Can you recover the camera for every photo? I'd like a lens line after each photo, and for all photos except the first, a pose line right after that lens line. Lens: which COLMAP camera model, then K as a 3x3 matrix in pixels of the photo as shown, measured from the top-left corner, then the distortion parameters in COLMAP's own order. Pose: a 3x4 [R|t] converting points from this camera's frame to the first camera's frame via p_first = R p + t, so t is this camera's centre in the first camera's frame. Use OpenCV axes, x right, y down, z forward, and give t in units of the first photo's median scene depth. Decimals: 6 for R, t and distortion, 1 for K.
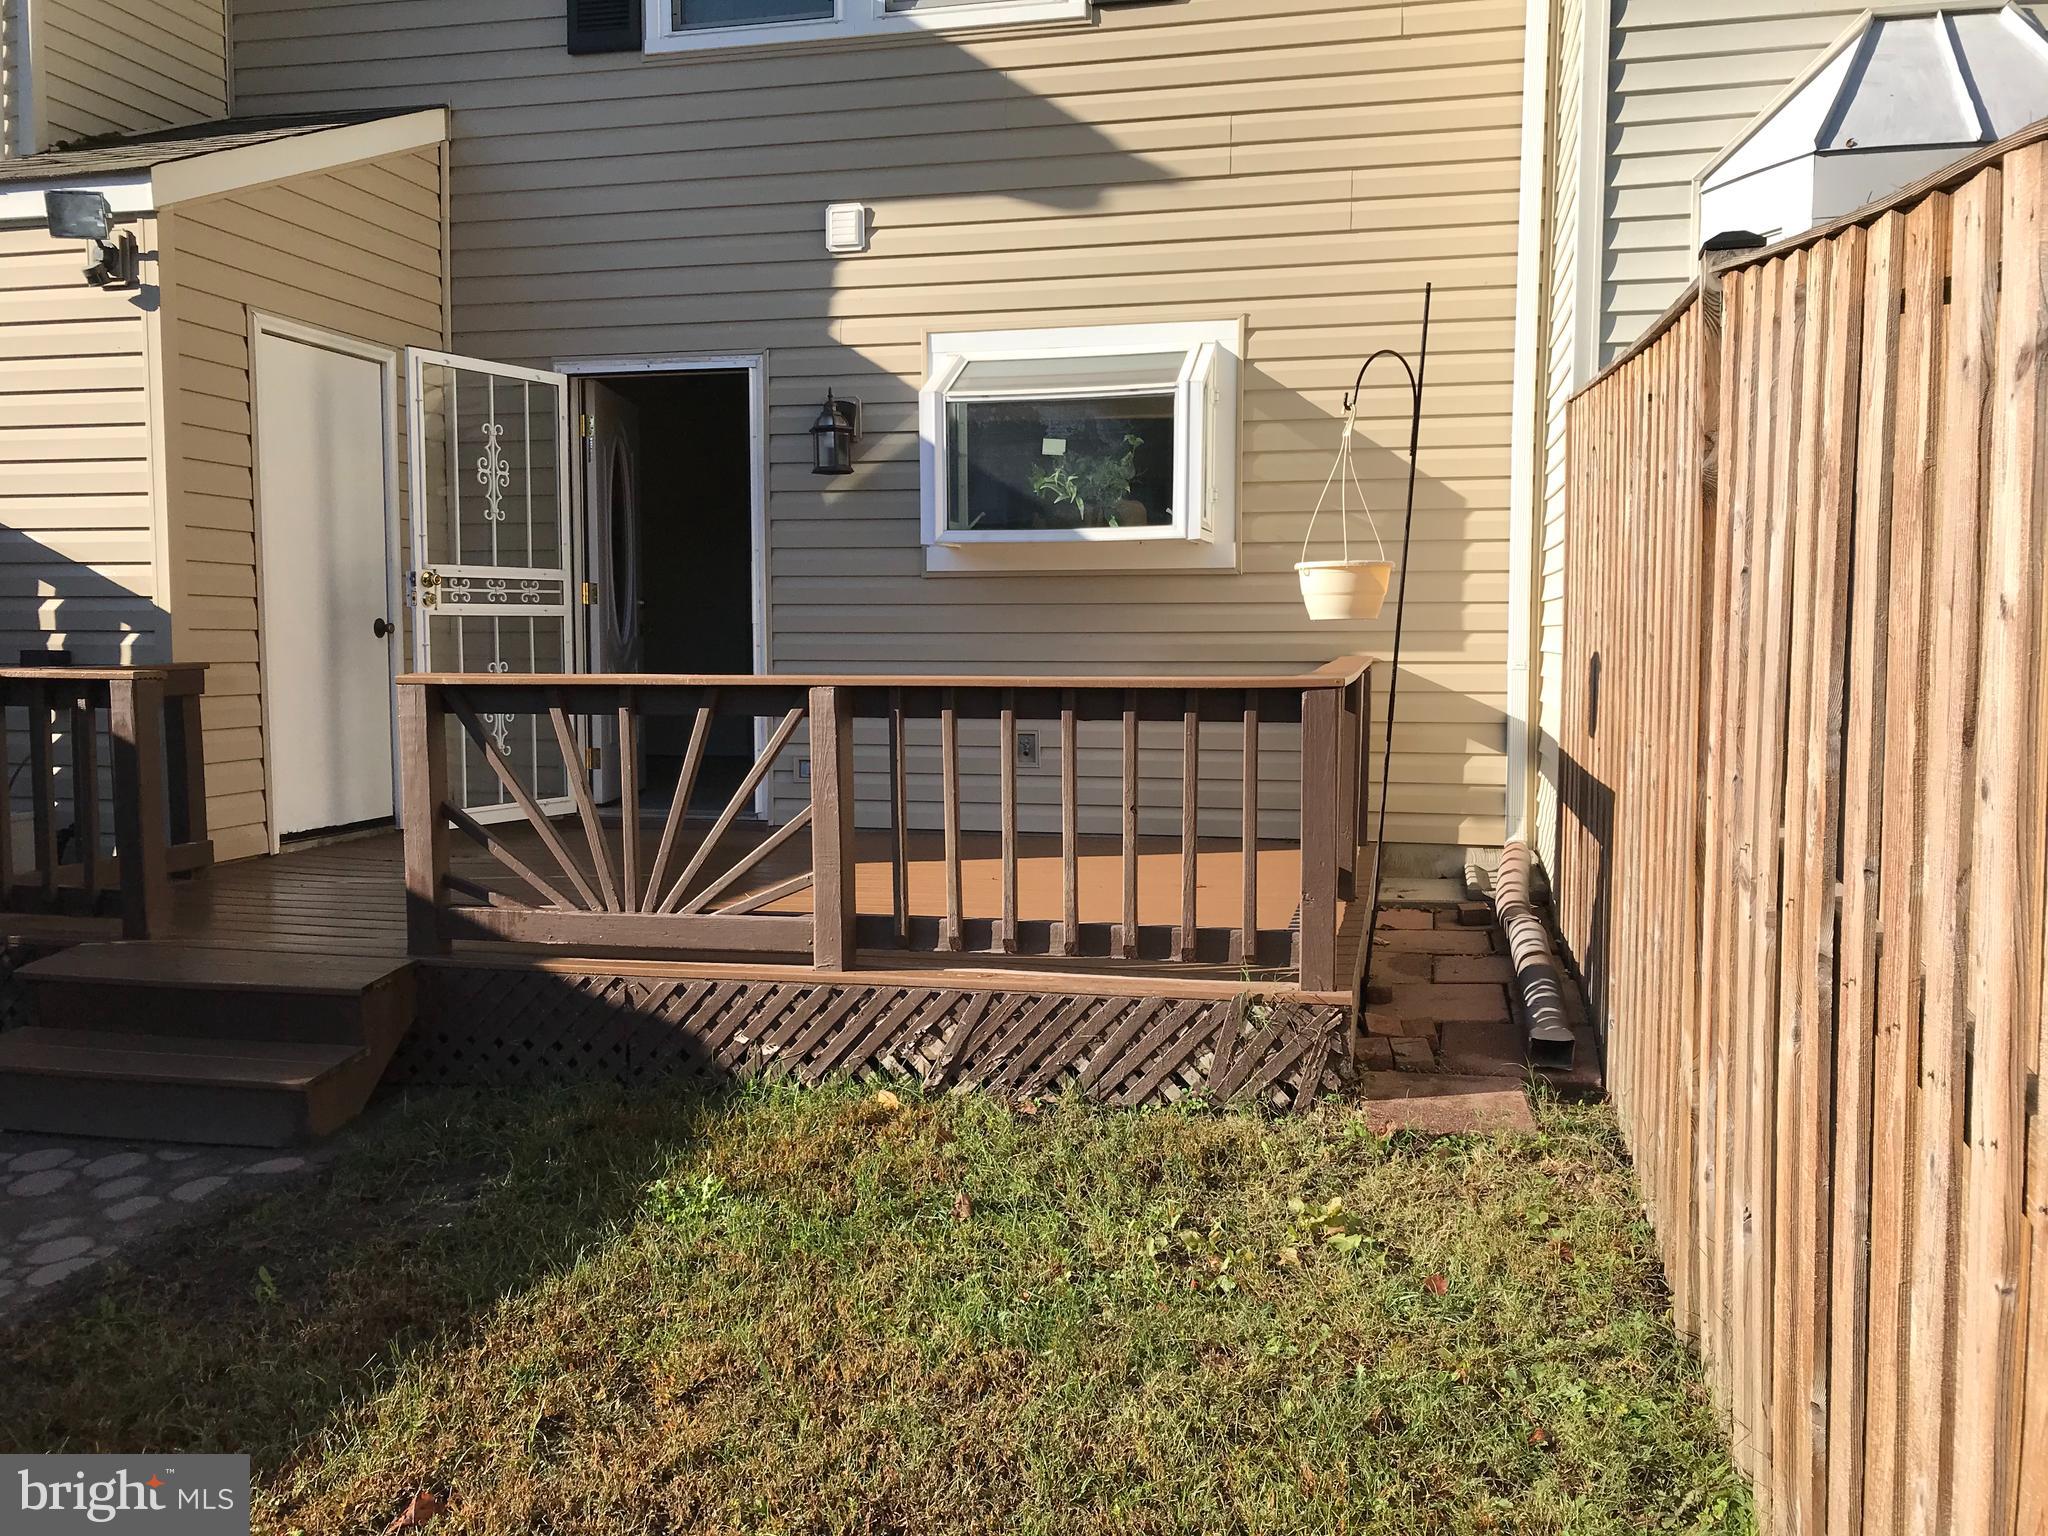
lens RADIAL K [[1647.6, 0, 1029.0], [0, 1647.6, 744.3], [0, 0, 1]] dist [0.051251, -0.075466]
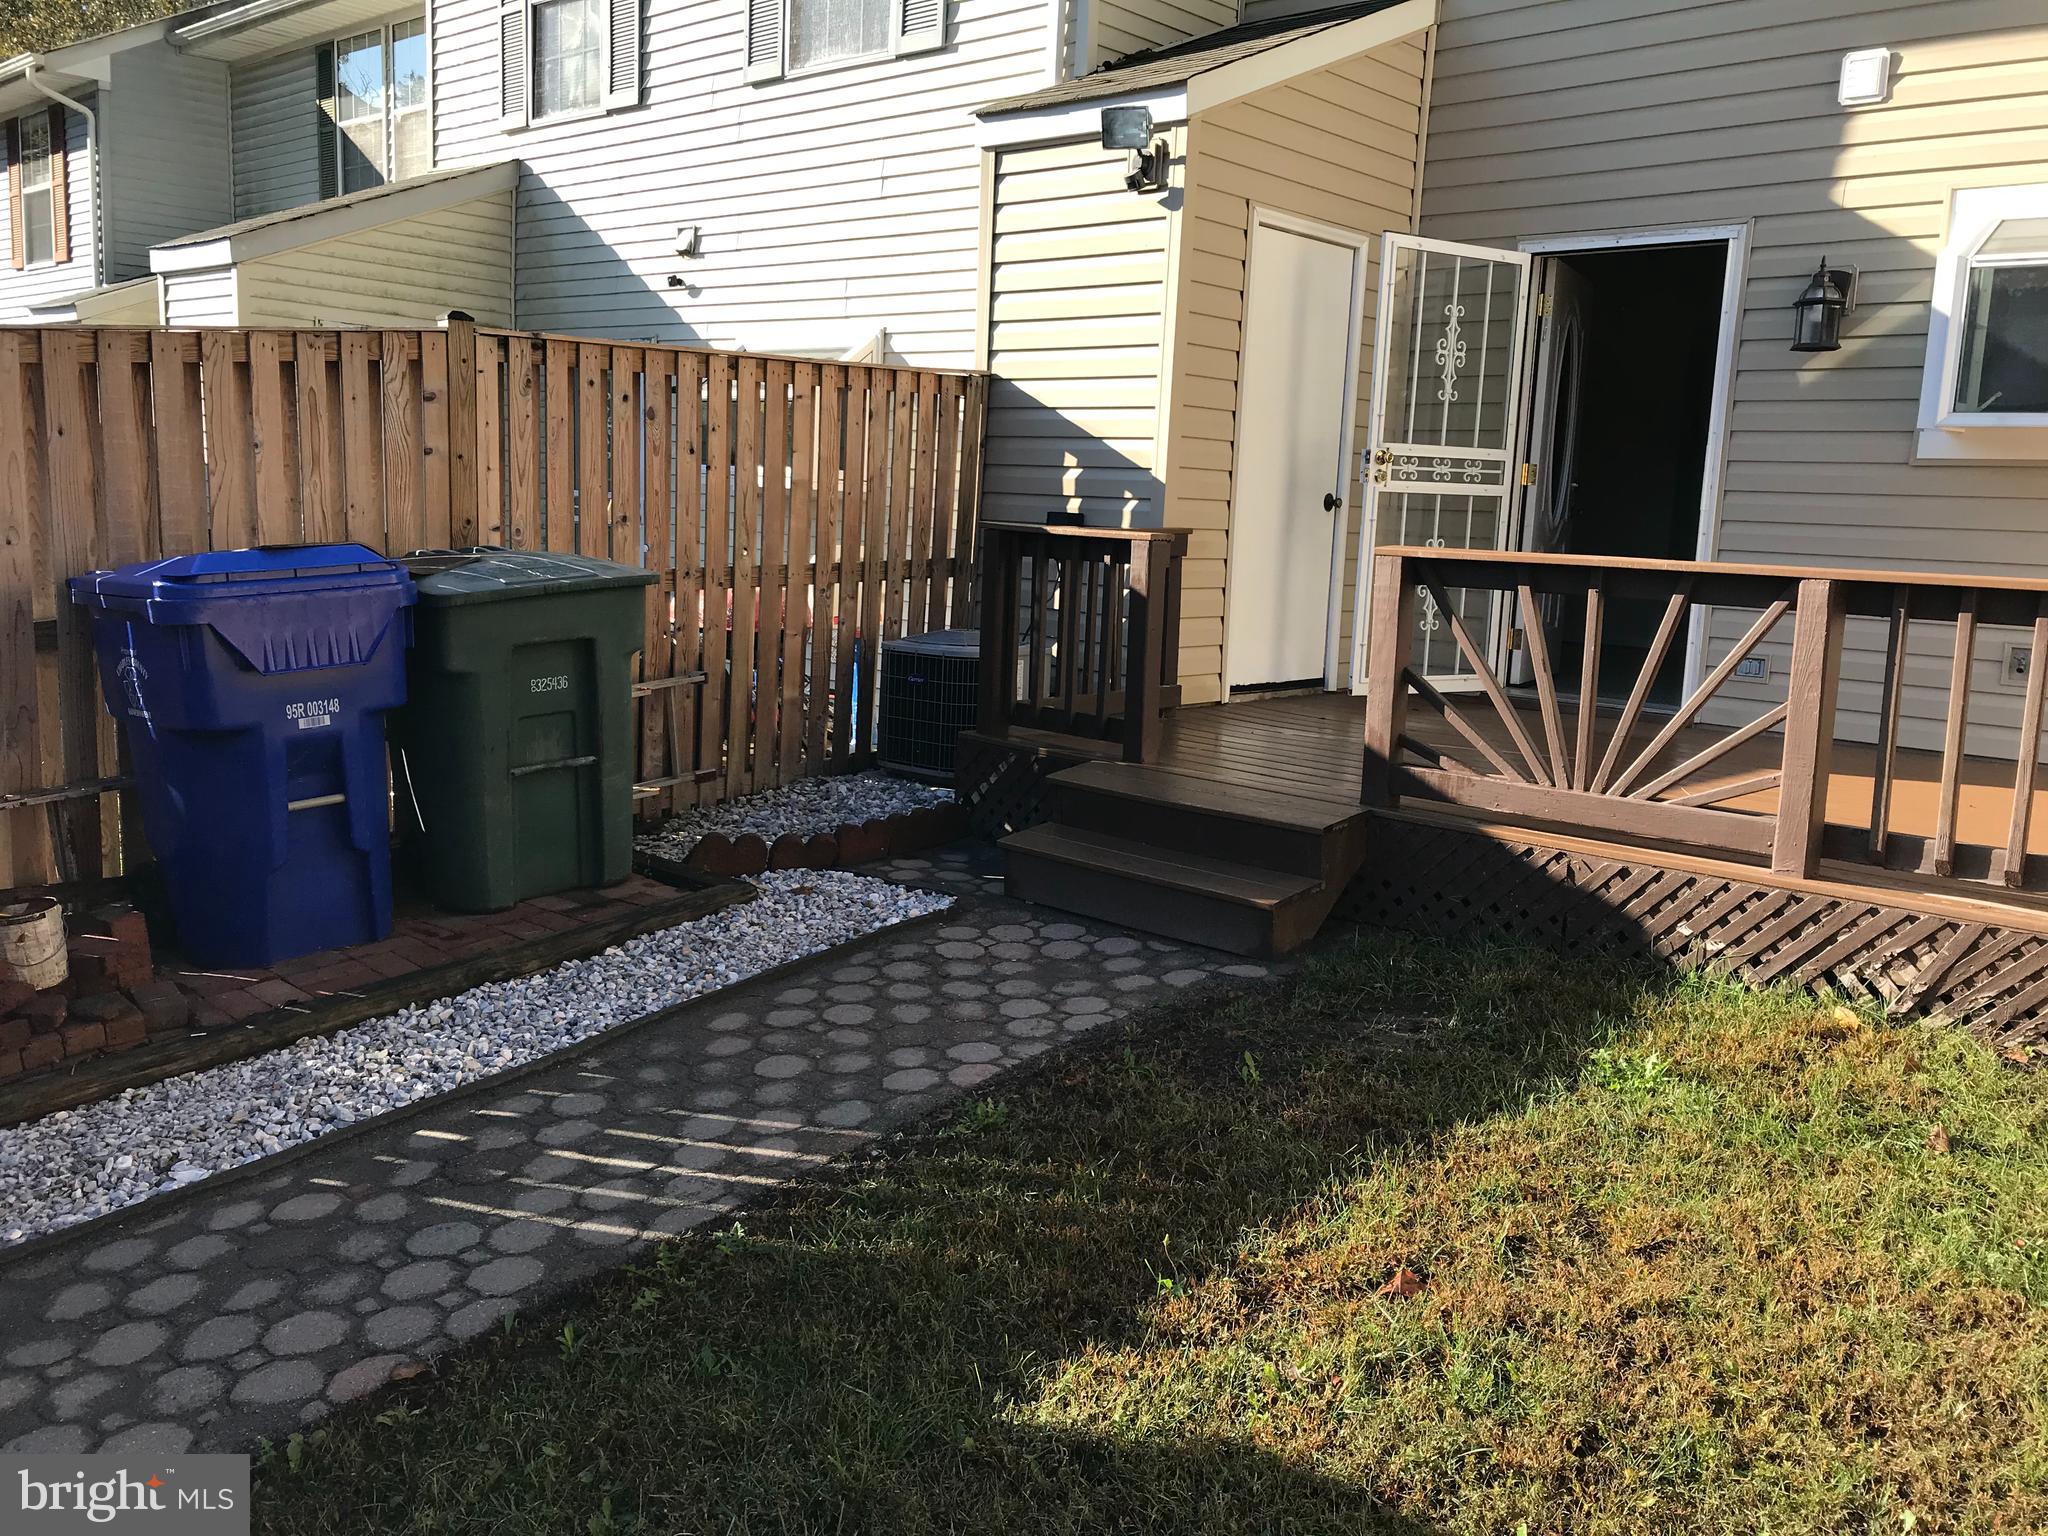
lens RADIAL K [[1648.2, 0, 1028.2], [0, 1648.2, 746.5], [0, 0, 1]] dist [0.040371, -0.060035]
pose [[0.869237, 0.108060, -0.482443, -0.035121], [-0.072898, 0.993169, 0.091111, 0.004637], [0.488992, -0.044028, 0.871176, -0.041463]]
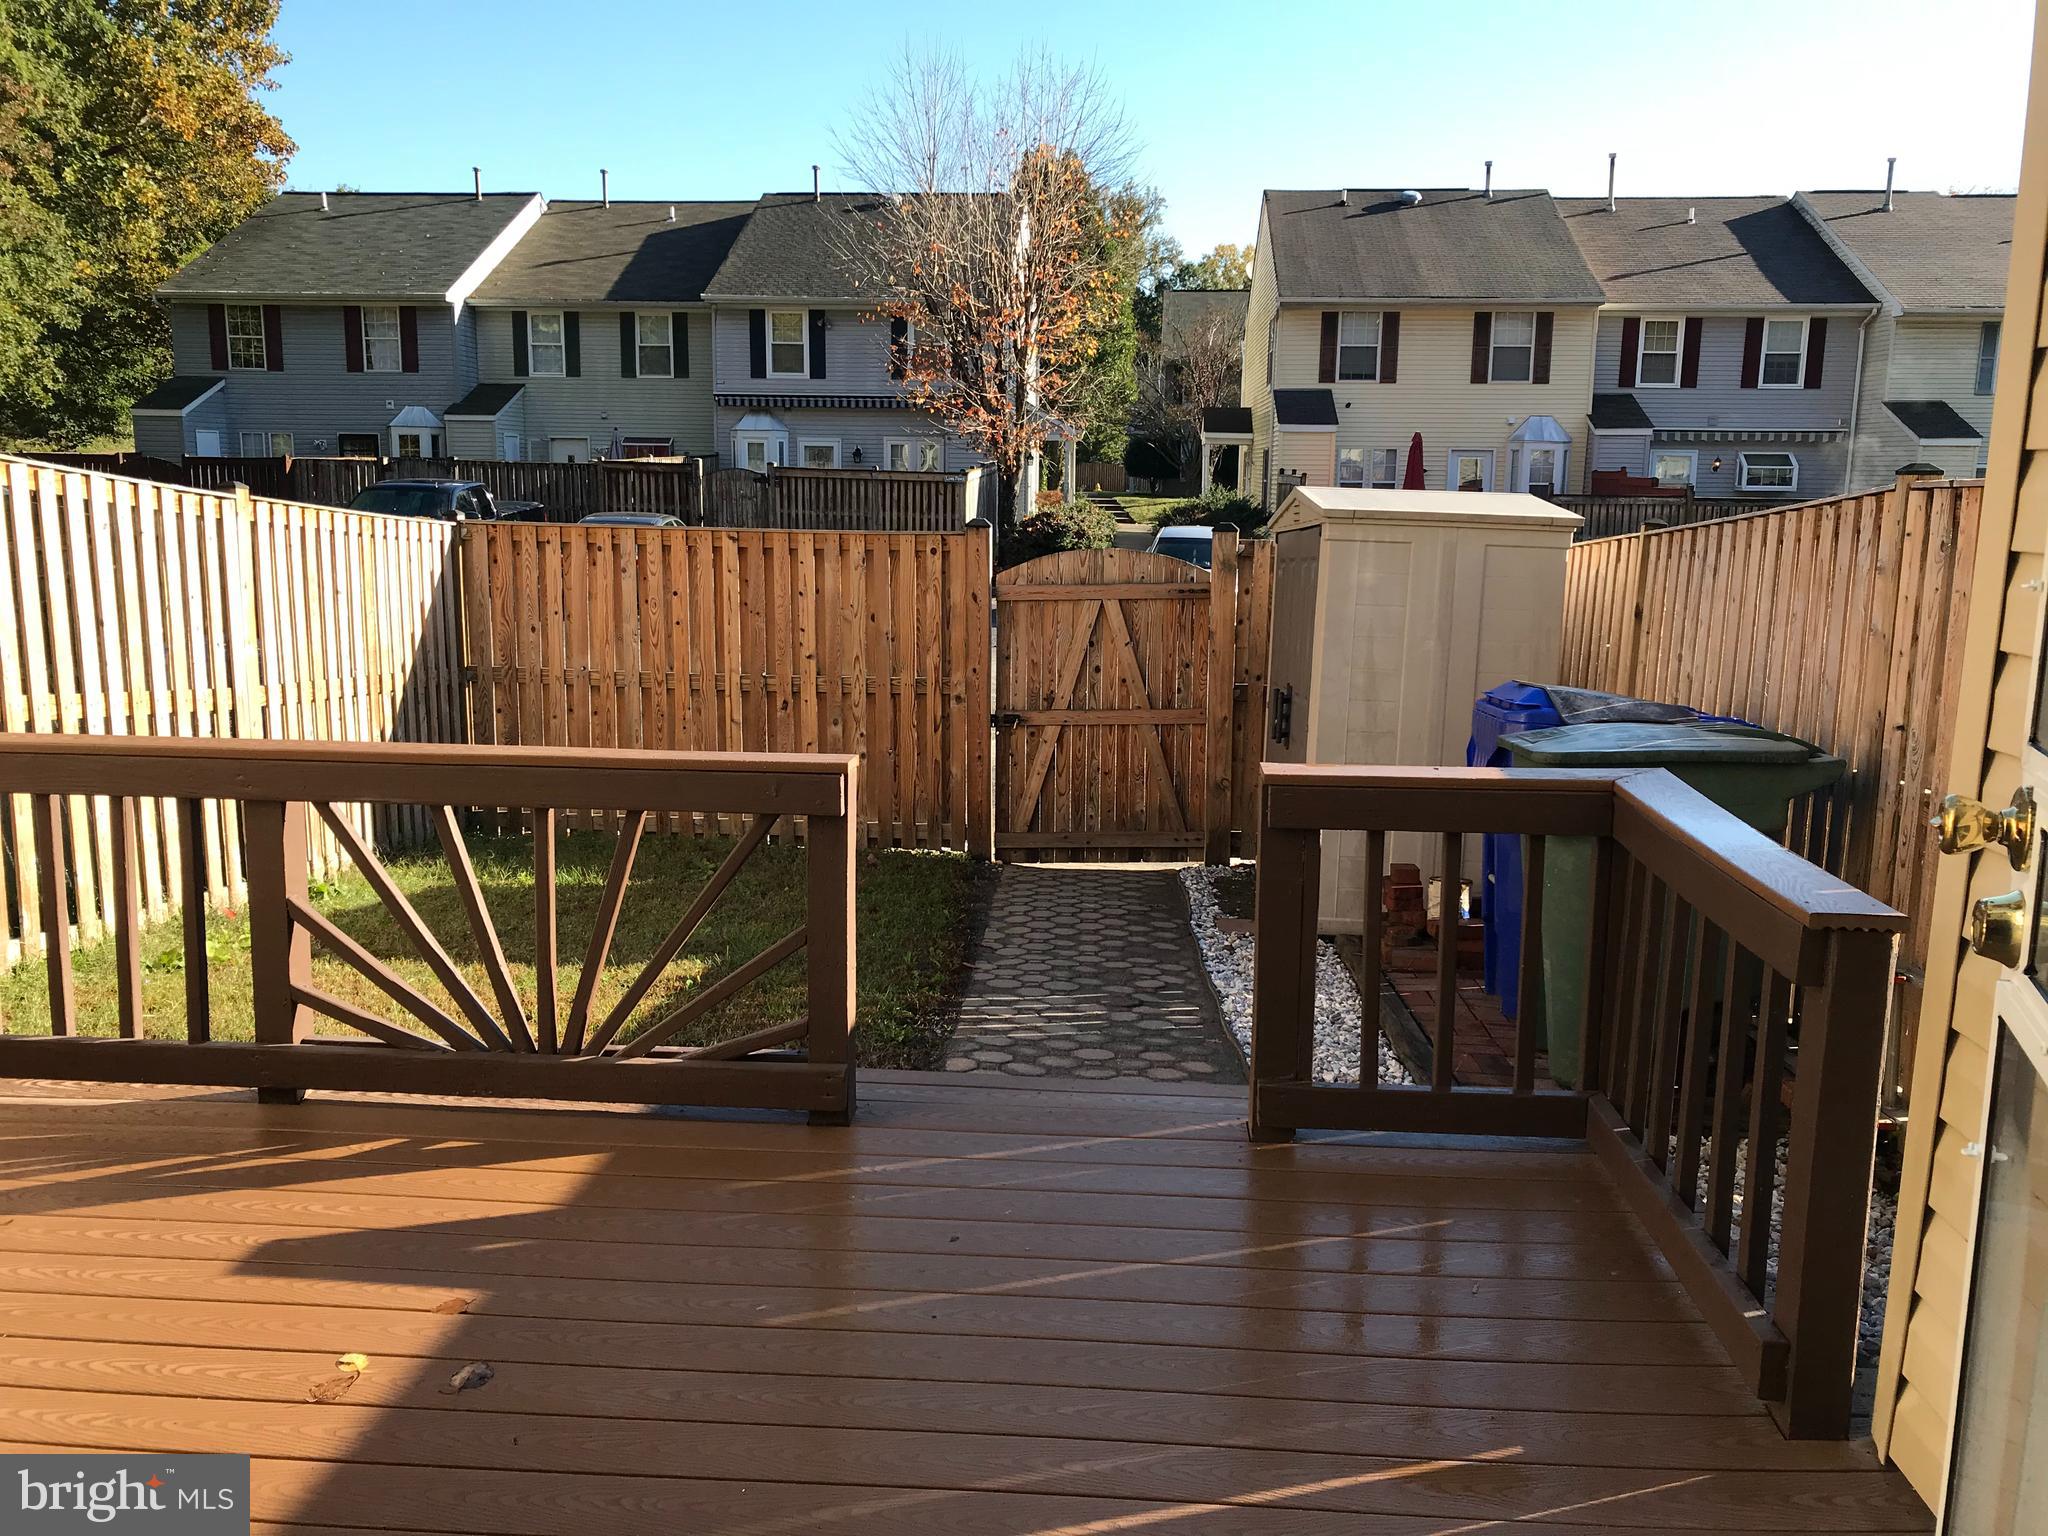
lens RADIAL K [[1647.6, 0, 1029.0], [0, 1647.6, 744.3], [0, 0, 1]] dist [0.051251, -0.075466]
pose [[-0.989090, 0.010184, -0.146962, -0.255379], [-0.023168, 0.974439, 0.223452, -0.155036], [0.145481, 0.224419, -0.963572, 1.248870]]
